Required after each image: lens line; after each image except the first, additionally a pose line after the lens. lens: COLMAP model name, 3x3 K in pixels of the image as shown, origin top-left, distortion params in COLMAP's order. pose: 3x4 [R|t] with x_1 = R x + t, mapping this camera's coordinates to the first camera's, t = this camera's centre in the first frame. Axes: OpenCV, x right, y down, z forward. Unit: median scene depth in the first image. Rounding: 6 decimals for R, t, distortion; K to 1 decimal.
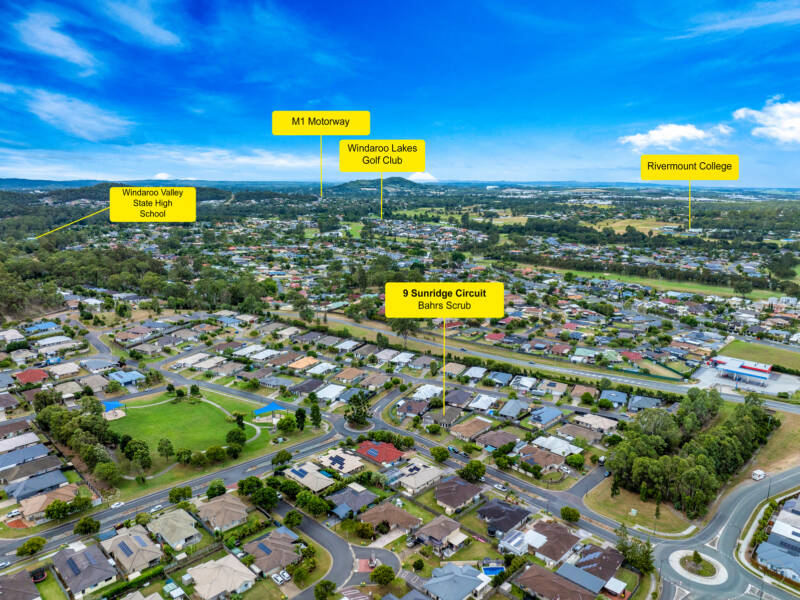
lens RADIAL K [[560.3, 0, 403.3], [0, 560.3, 298.0], [0, 0, 1]] dist [-0.029013, 0.004412]
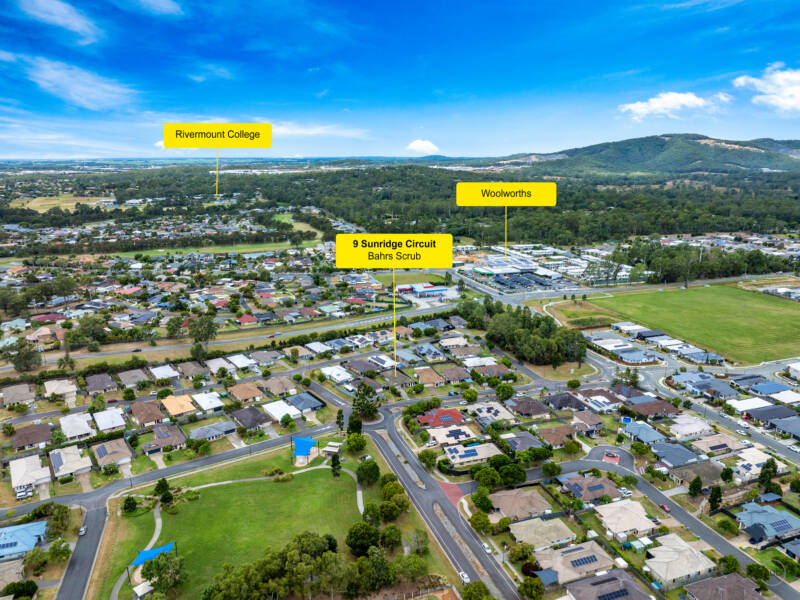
lens RADIAL K [[560.3, 0, 404.5], [0, 560.3, 316.2], [0, 0, 1]] dist [-0.029013, 0.004412]
pose [[0.478745, -0.260750, 0.838339, -0.691806], [0.185887, 0.963335, 0.193474, -0.095185], [-0.858050, 0.063212, 0.509662, 0.389230]]
